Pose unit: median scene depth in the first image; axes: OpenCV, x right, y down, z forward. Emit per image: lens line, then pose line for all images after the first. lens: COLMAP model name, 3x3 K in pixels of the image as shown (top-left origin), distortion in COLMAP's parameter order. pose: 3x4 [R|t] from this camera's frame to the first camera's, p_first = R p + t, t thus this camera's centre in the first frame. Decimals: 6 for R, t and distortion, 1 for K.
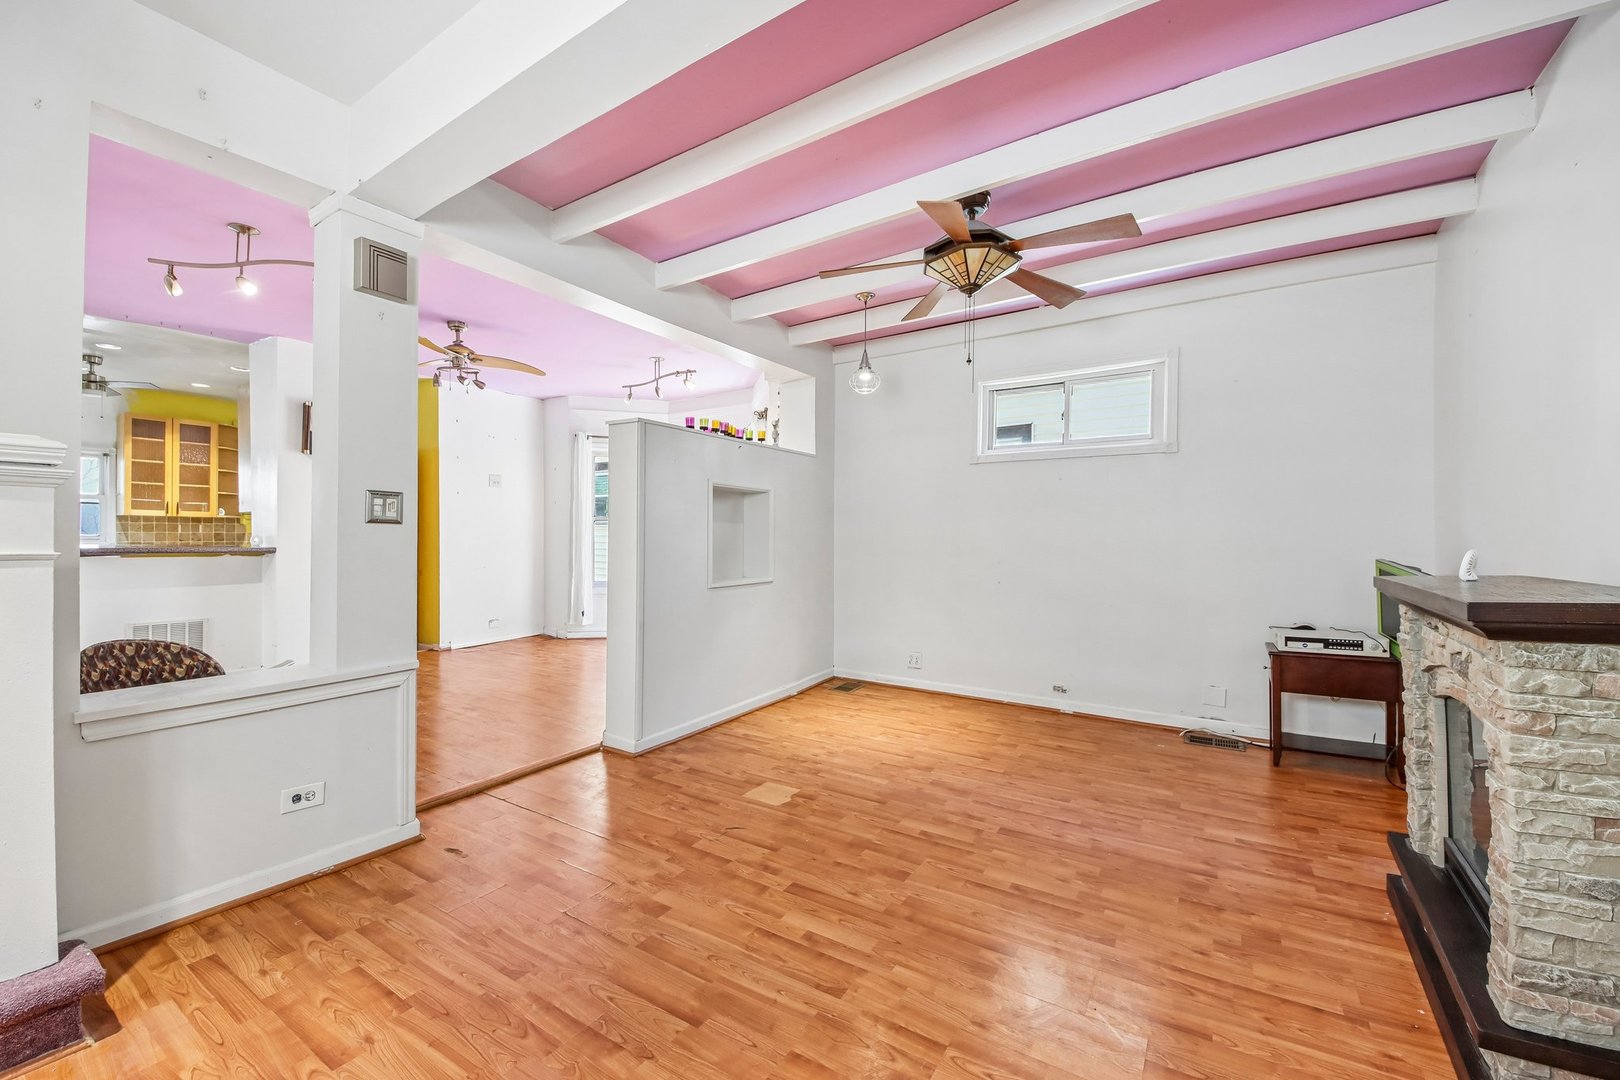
lens RADIAL K [[637.1, 0, 802.8], [0, 637.1, 540.6], [0, 0, 1]] dist [0.027220, -0.024438]
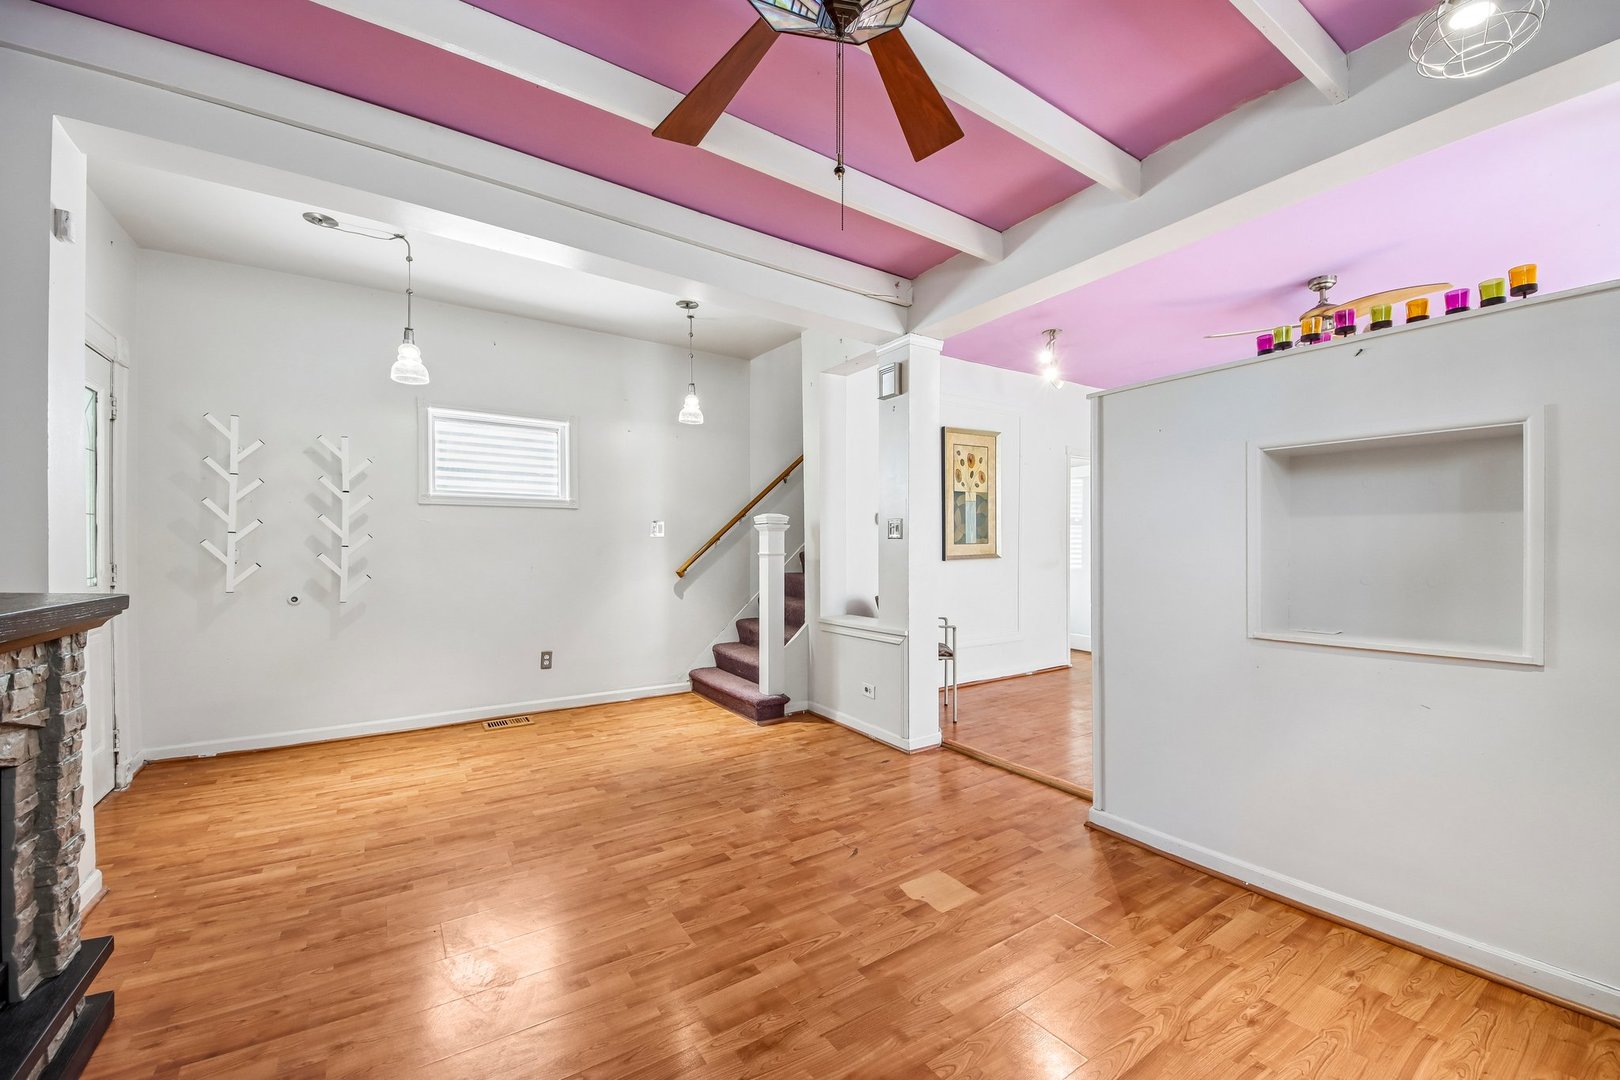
lens RADIAL K [[637.1, 0, 802.8], [0, 637.1, 540.6], [0, 0, 1]] dist [0.027220, -0.024438]
pose [[-0.411408, -0.012341, -0.911368, 0.317006], [-0.006054, 0.999923, -0.010807, -0.000825], [0.911431, 0.001071, -0.411451, 0.525722]]
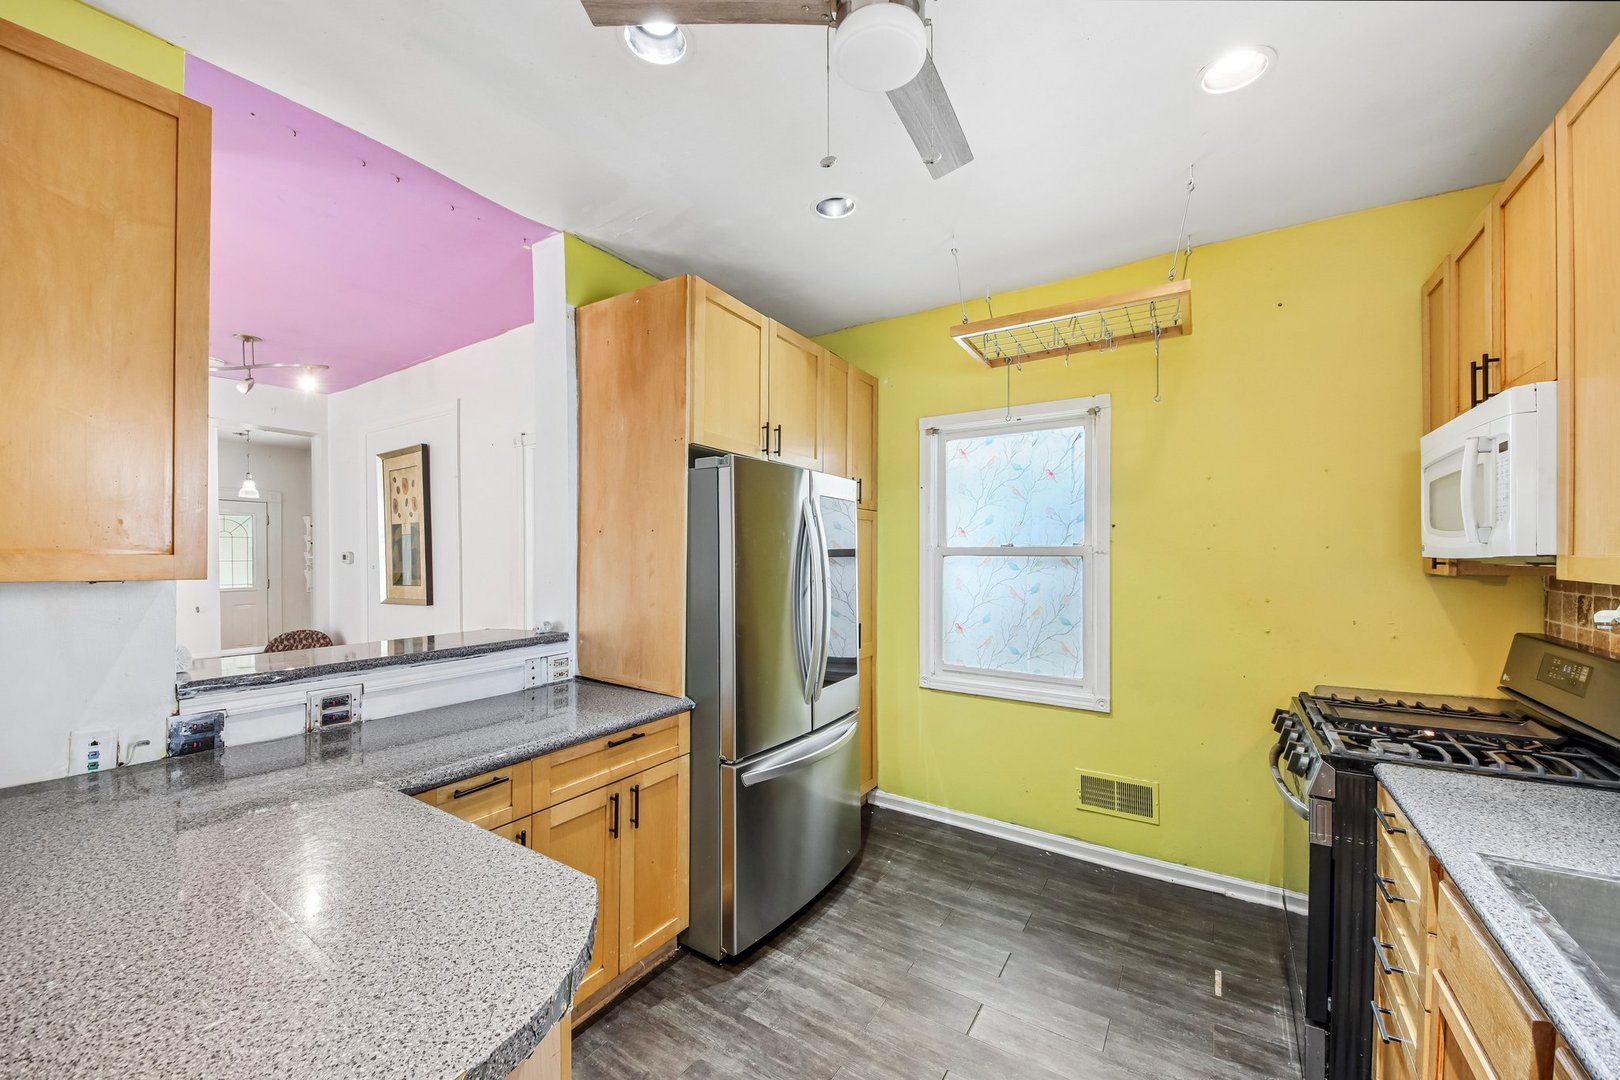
lens RADIAL K [[614.3, 0, 804.0], [0, 614.3, 536.9], [0, 0, 1]] dist [0.009571, -0.013947]
pose [[-0.999951, -0.009027, 0.003994, -0.931093], [-0.009108, 0.999742, -0.020825, -0.048029], [-0.003805, -0.020860, -0.999775, 1.039587]]
